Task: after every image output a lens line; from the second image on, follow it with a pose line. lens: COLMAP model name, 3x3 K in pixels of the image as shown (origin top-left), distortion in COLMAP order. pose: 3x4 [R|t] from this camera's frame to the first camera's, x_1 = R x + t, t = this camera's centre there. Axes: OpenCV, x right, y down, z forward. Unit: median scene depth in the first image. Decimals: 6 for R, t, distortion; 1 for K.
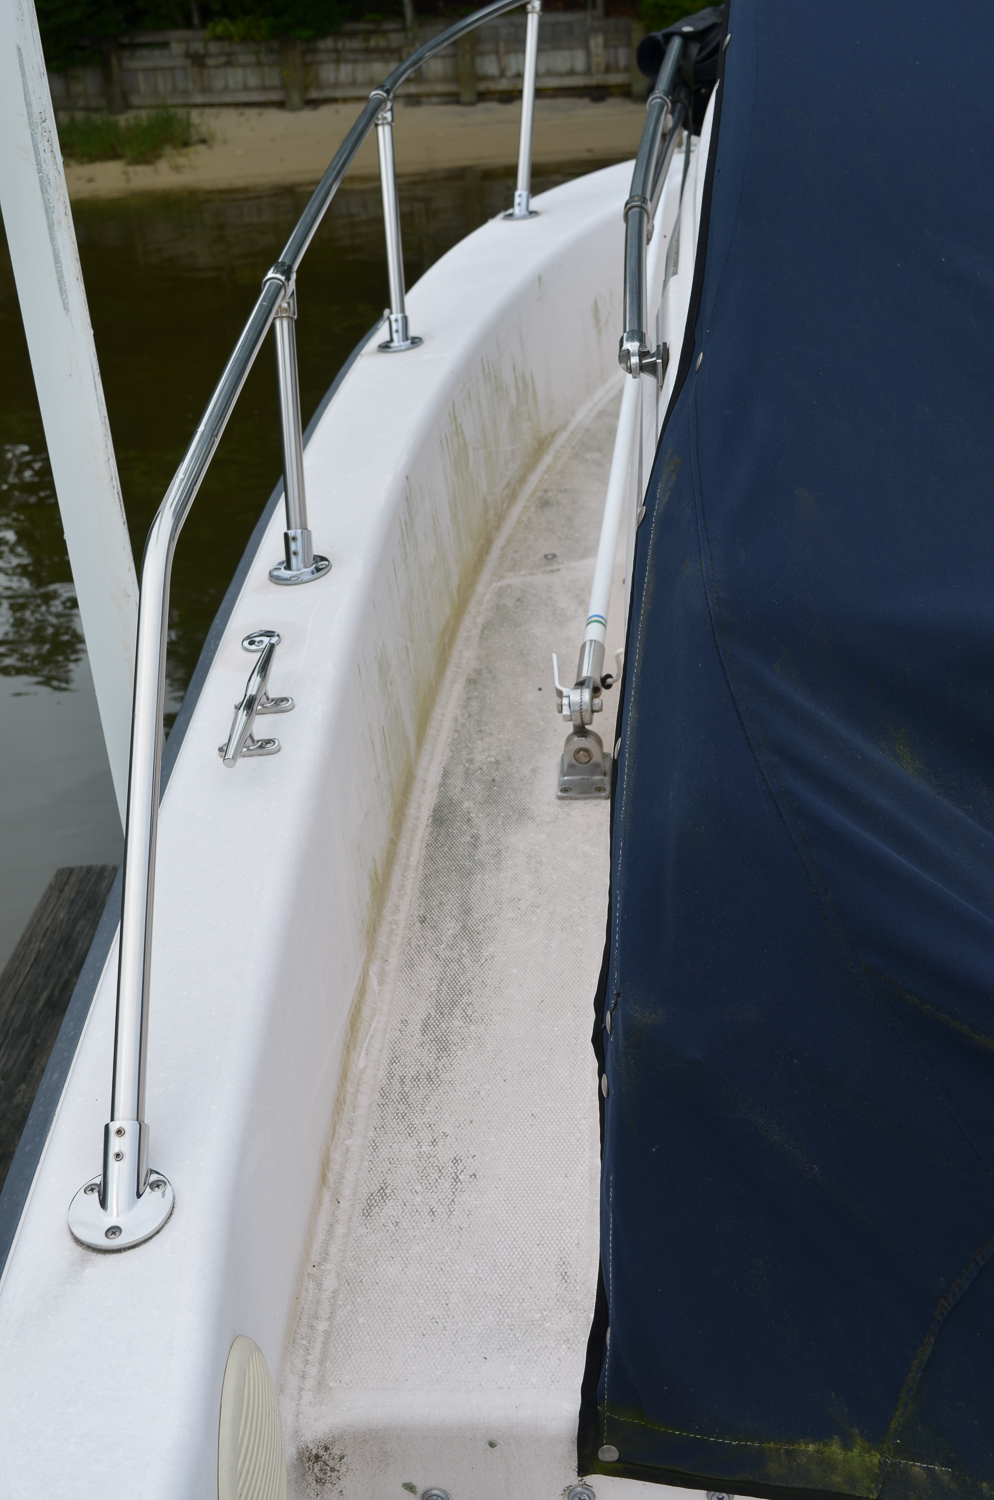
lens RADIAL K [[1835.1, 0, 497.0], [0, 1835.1, 750.0], [0, 0, 1]] dist [-0.041952, 0.006129]
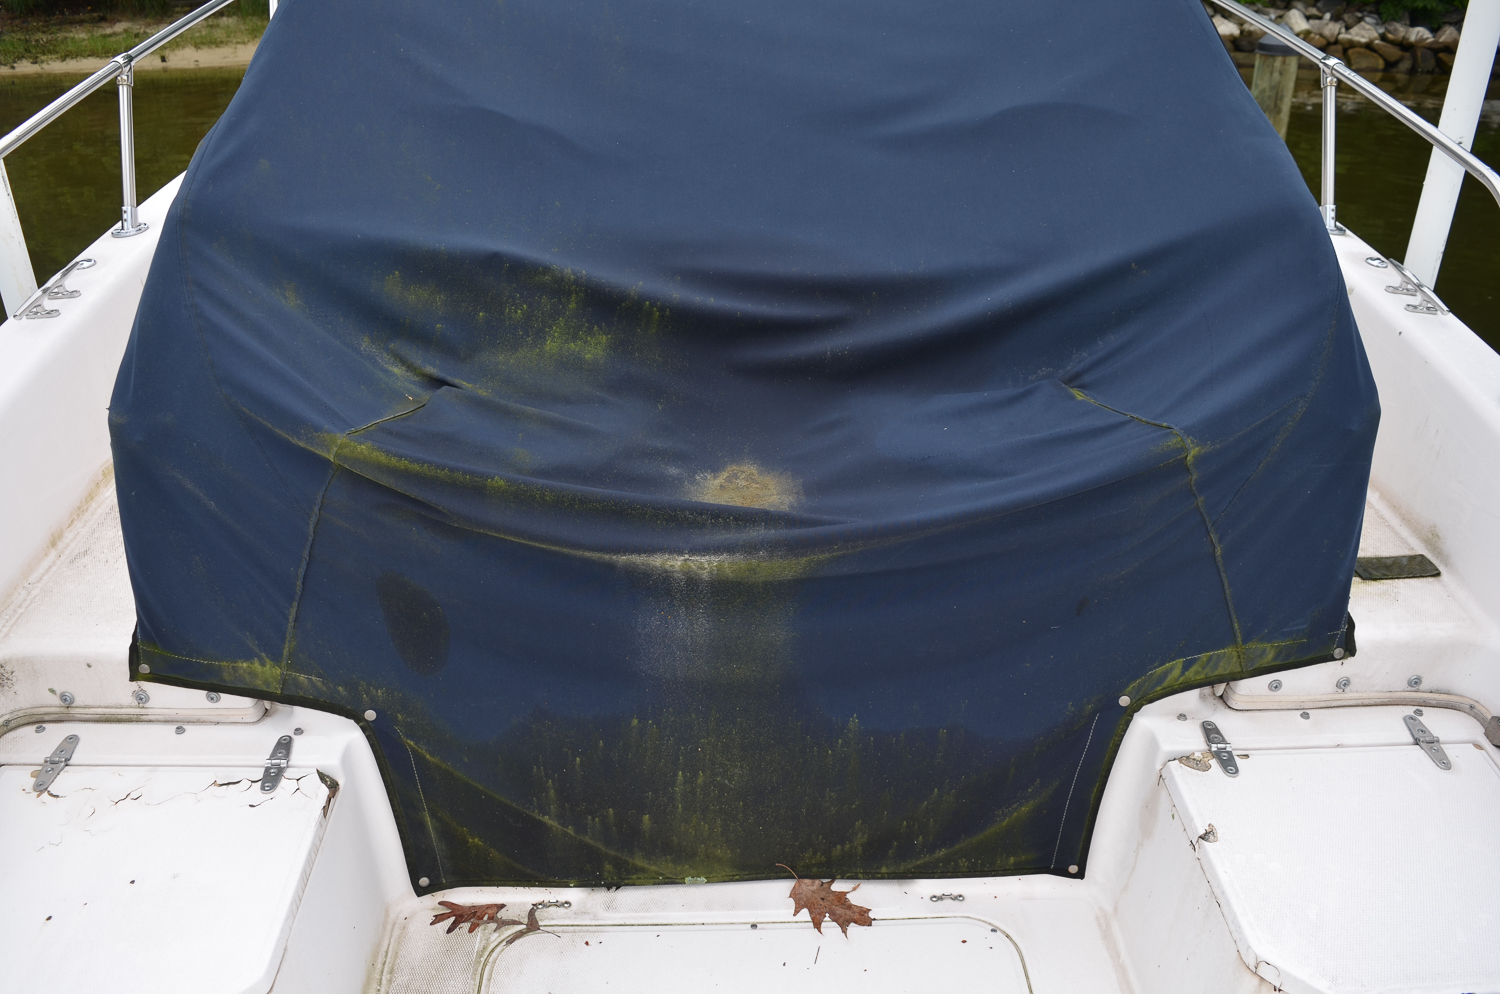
lens RADIAL K [[1192.6, 0, 750.0], [0, 1192.6, 497.0], [0, 0, 1]] dist [-0.089849, 0.013731]
pose [[0.992758, 0.026626, 0.117141, 0.537371], [-0.031228, 0.998804, 0.037631, 0.143829], [-0.115999, -0.041016, 0.992402, -0.257869]]
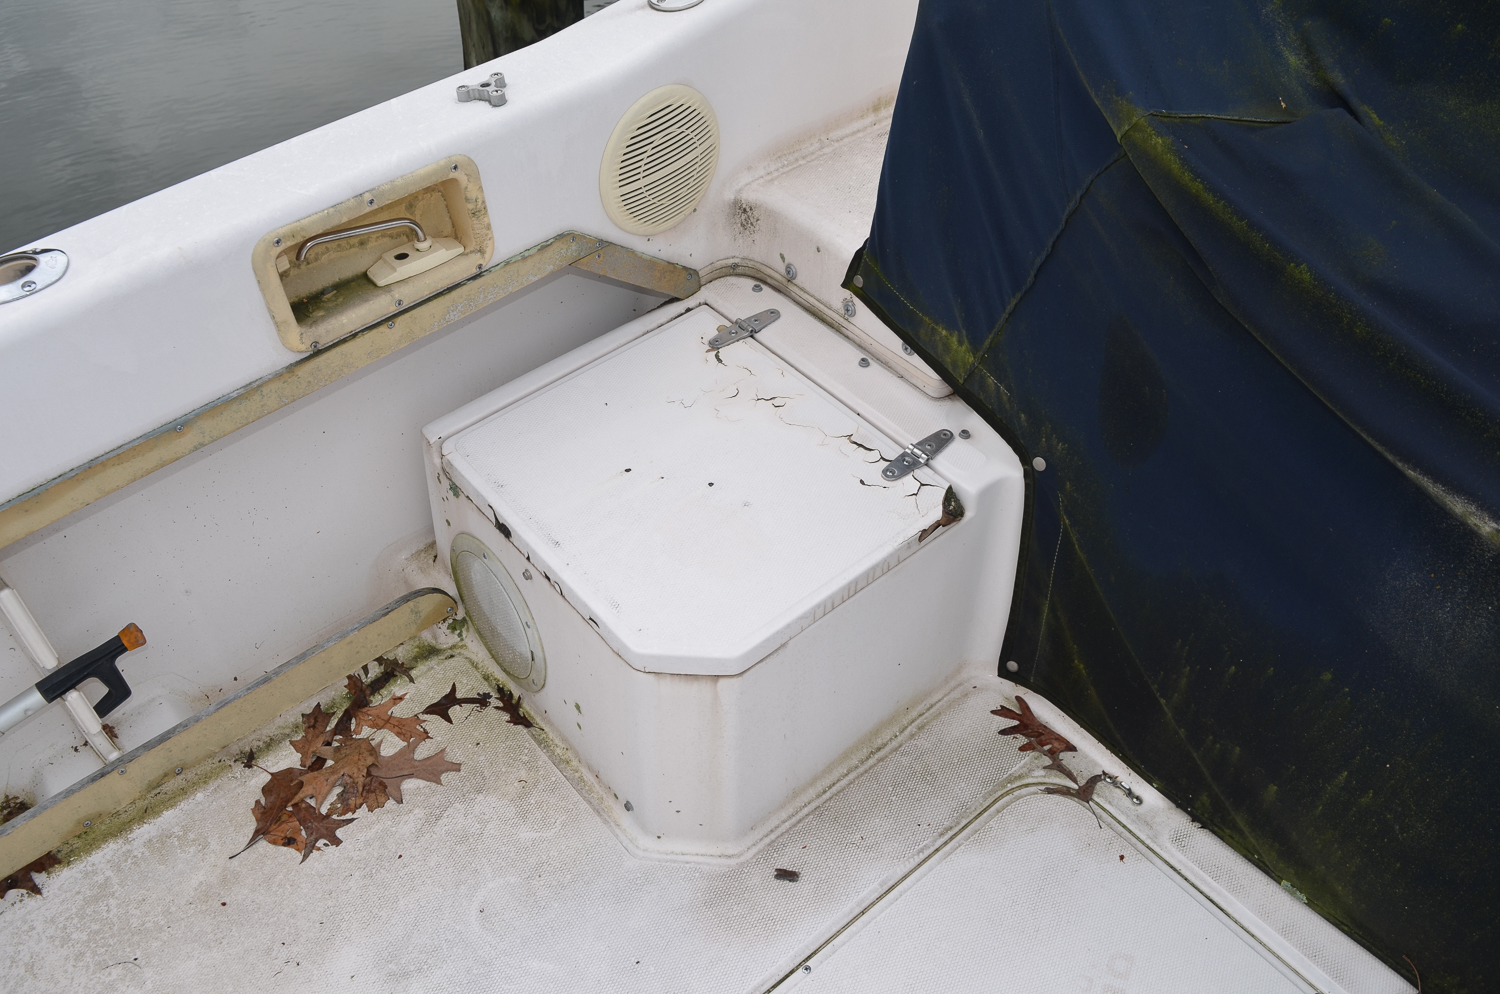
lens RADIAL K [[1253.0, 0, 750.0], [0, 1253.0, 497.0], [0, 0, 1]] dist [-0.083187, 0.017913]
pose [[0.682521, 0.561548, -0.467791, 0.629296], [-0.373483, 0.818147, 0.437202, 0.089916], [0.628232, -0.123688, 0.768131, 0.052269]]
